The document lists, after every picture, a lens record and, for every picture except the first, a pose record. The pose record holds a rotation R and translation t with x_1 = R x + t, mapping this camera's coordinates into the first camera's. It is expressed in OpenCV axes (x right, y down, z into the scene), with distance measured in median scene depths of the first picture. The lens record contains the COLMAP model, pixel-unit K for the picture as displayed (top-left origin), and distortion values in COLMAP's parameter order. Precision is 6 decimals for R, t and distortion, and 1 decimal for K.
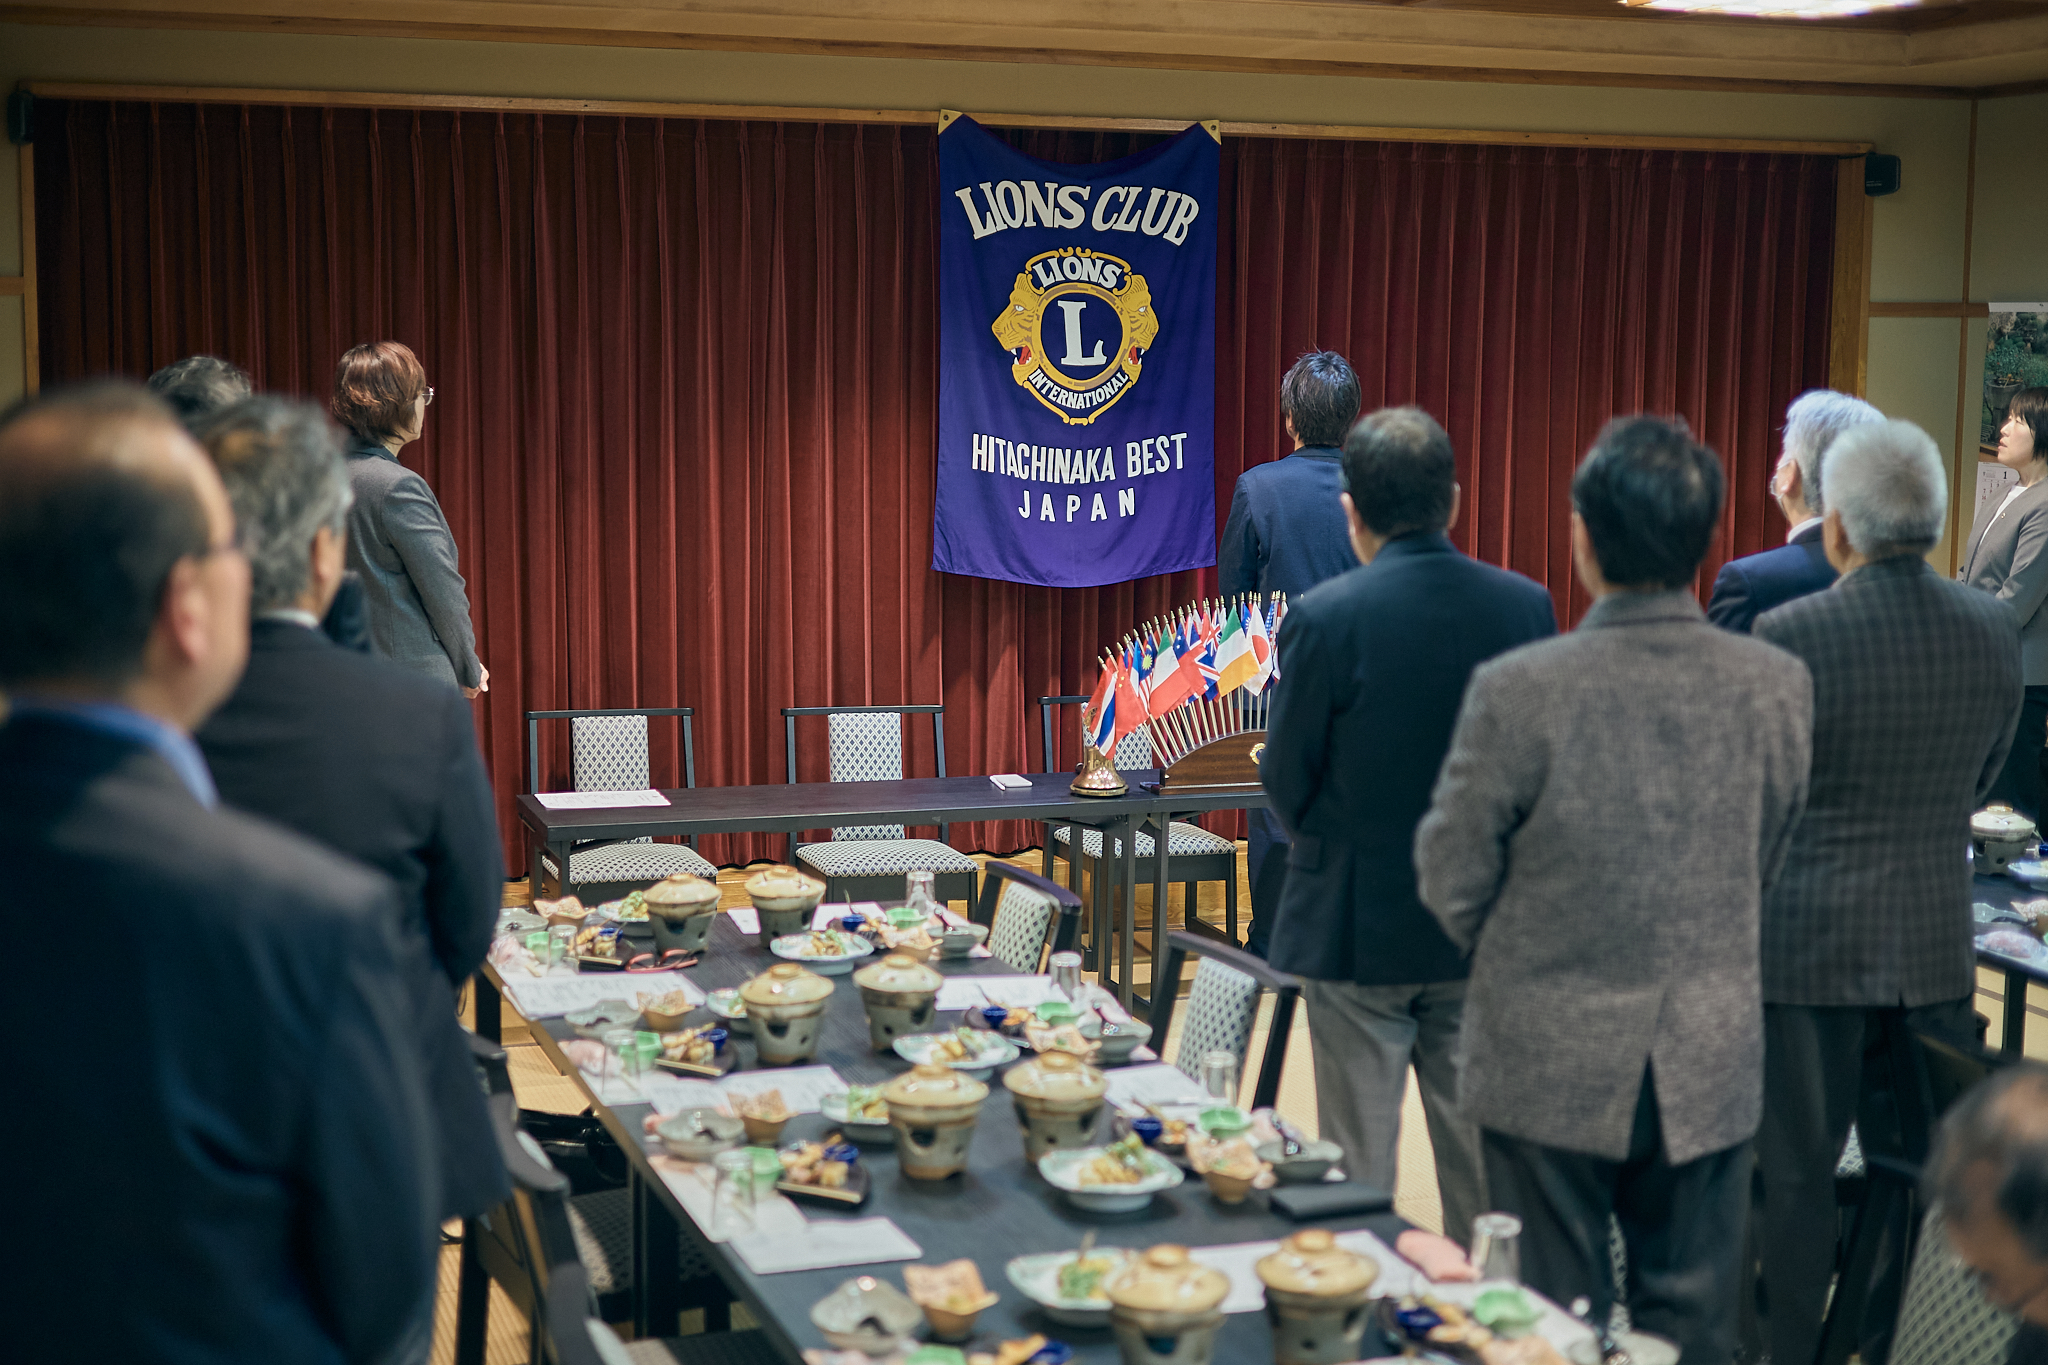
lens RADIAL K [[2886.9, 0, 1024.0], [0, 2886.9, 682.5], [0, 0, 1]] dist [0.028746, -0.030526]
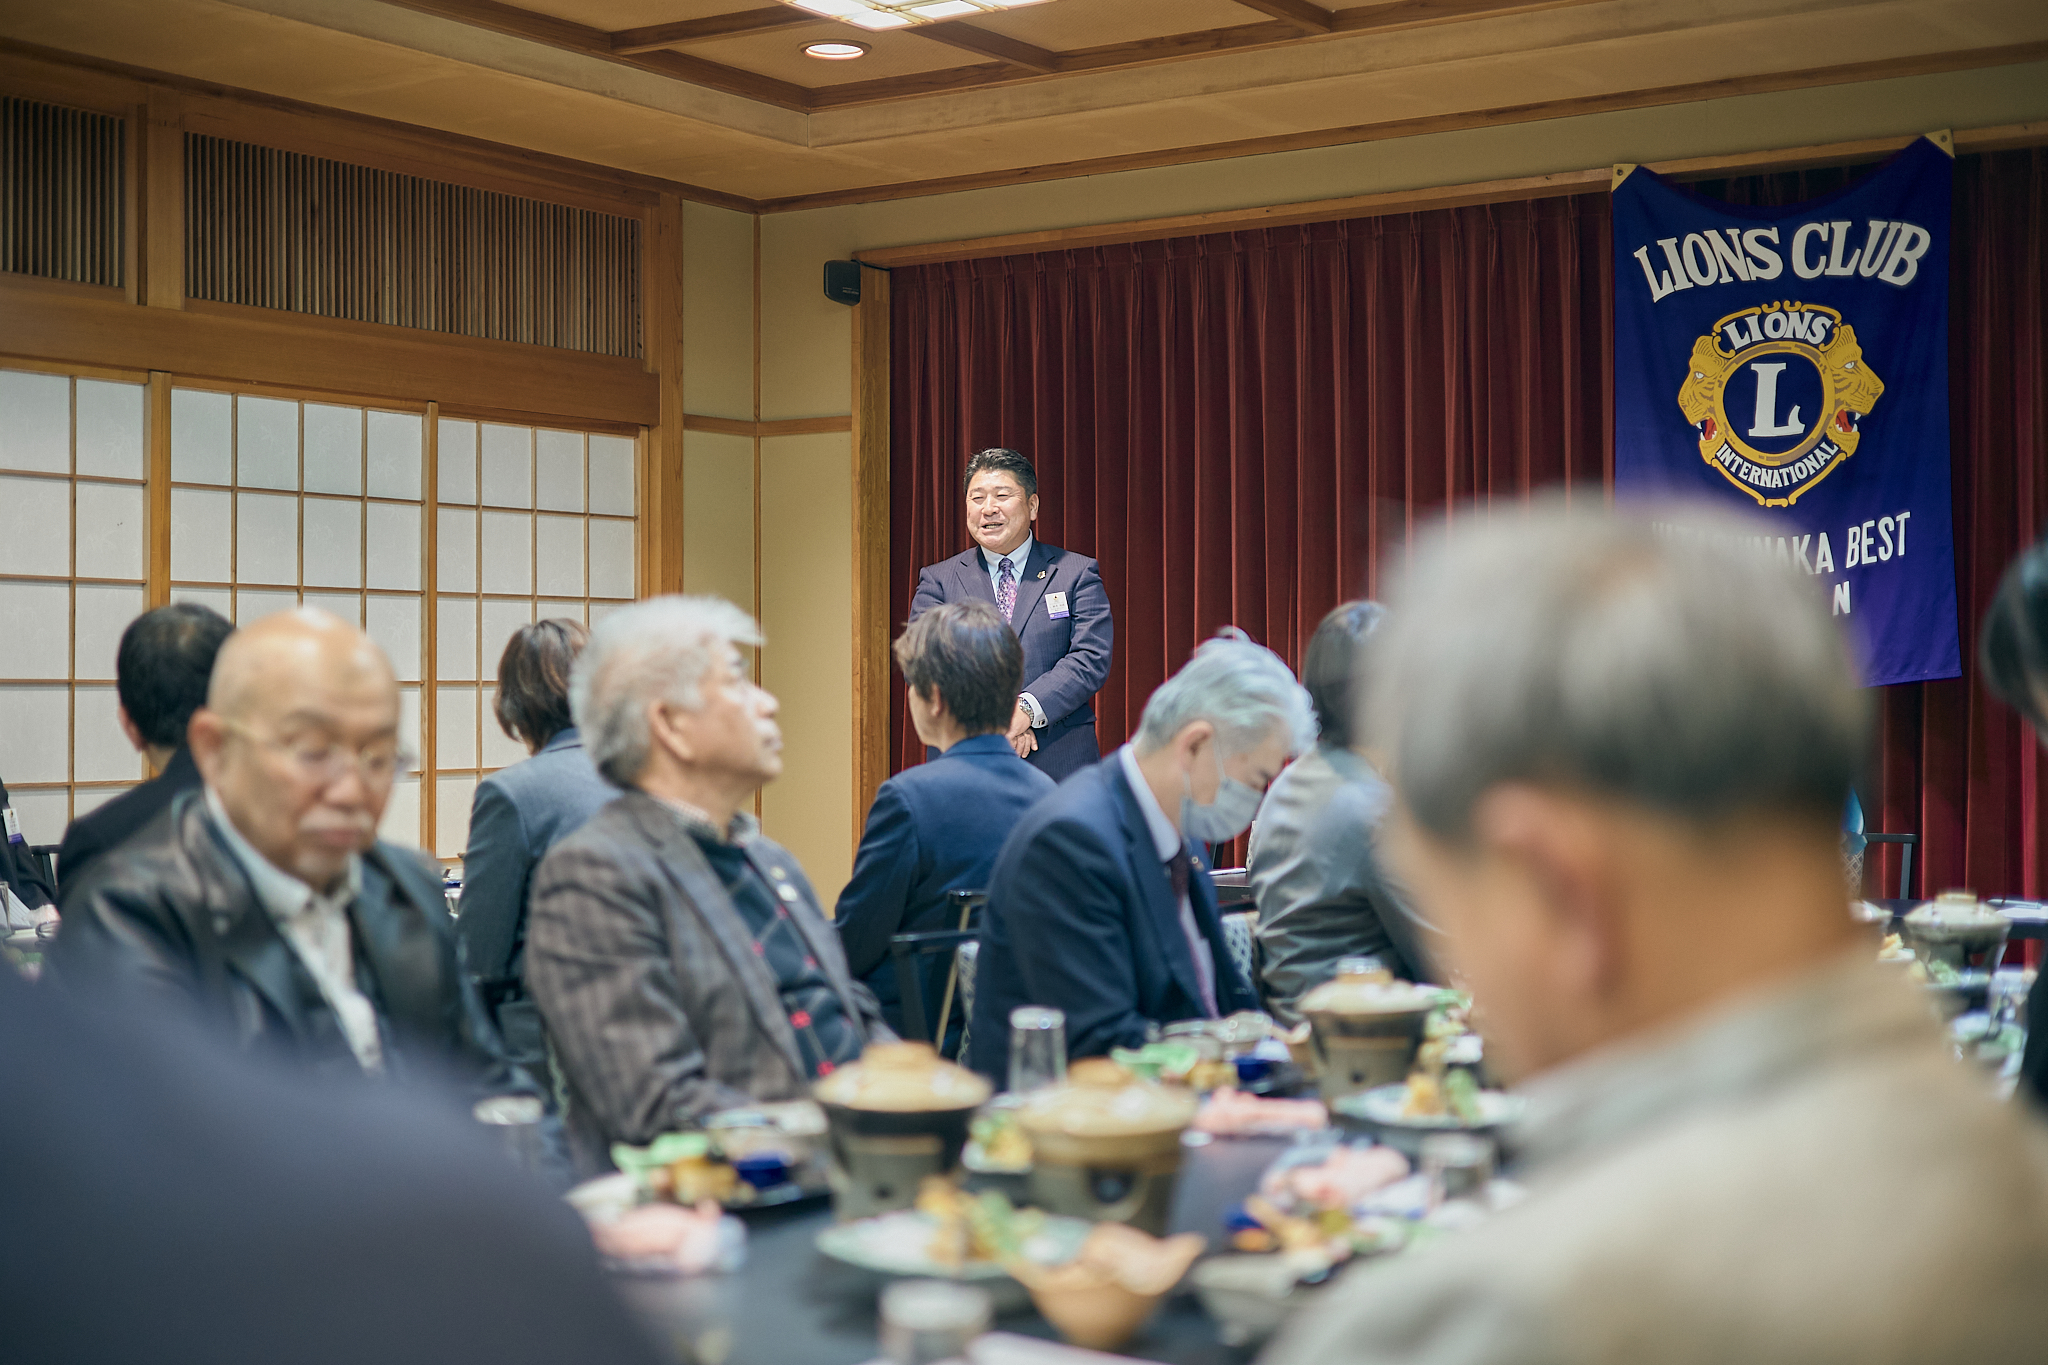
lens RADIAL K [[2847.3, 0, 1030.0], [0, 2847.3, 687.4], [0, 0, 1]] dist [0.073663, -0.305182]
pose [[0.599621, -0.009512, -0.800228, 0.561469], [-0.093331, 0.992275, -0.081729, 0.052697], [0.794823, 0.123692, 0.594101, 0.336274]]
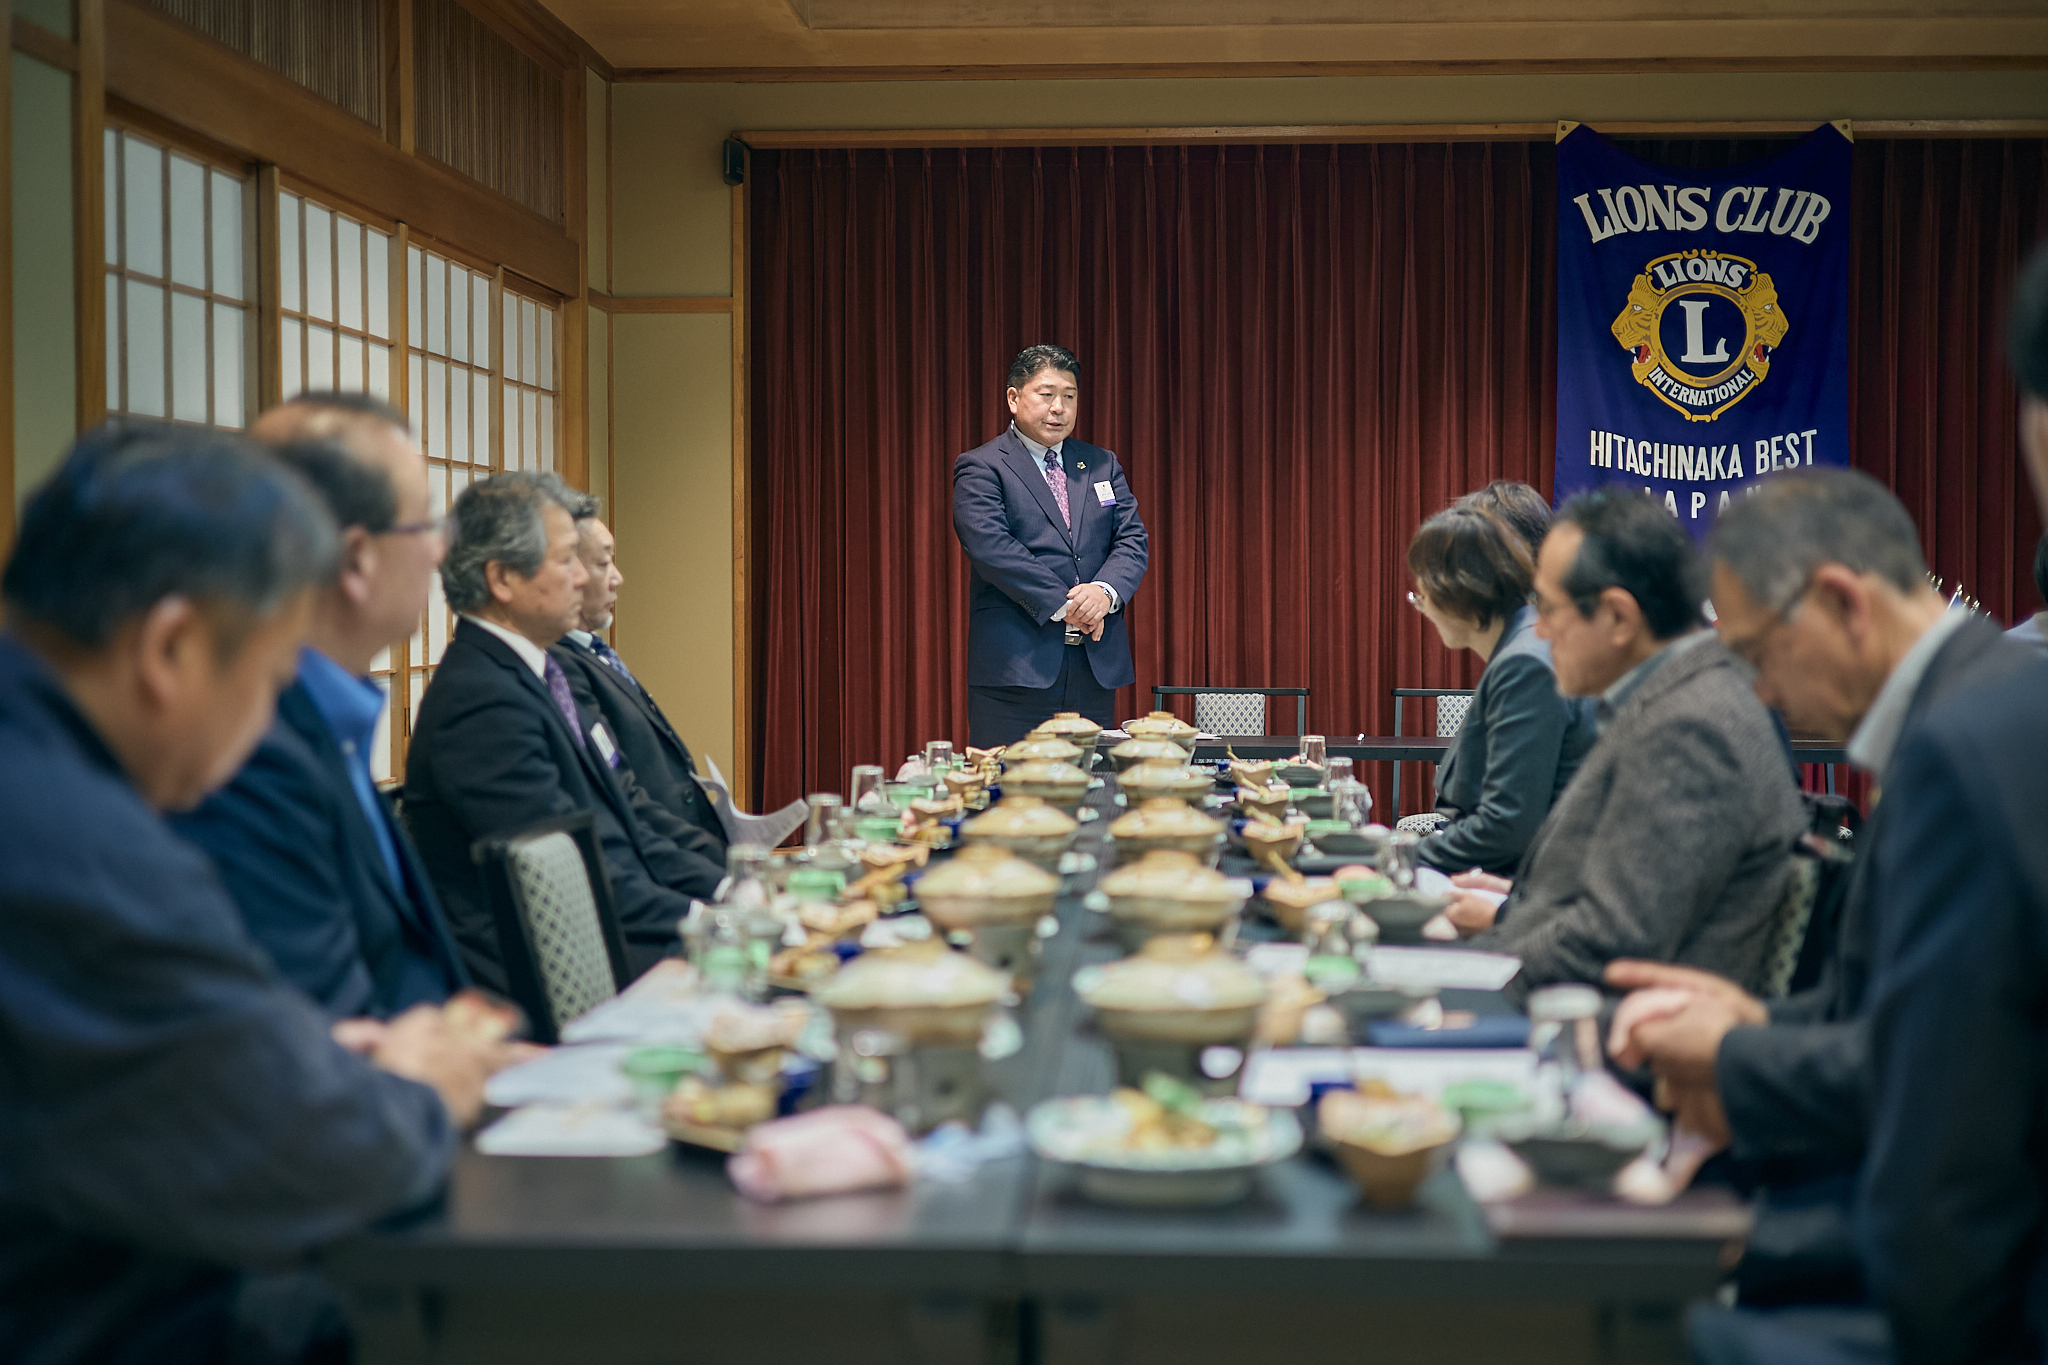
lens RADIAL K [[2947.7, 0, 1024.0], [0, 2947.7, 682.5], [0, 0, 1]] dist [0.033098, -0.122567]
pose [[0.922748, 0.005177, -0.385368, 0.200852], [-0.040779, 0.995608, -0.084268, 0.099806], [0.383239, 0.093473, 0.918907, -0.036391]]
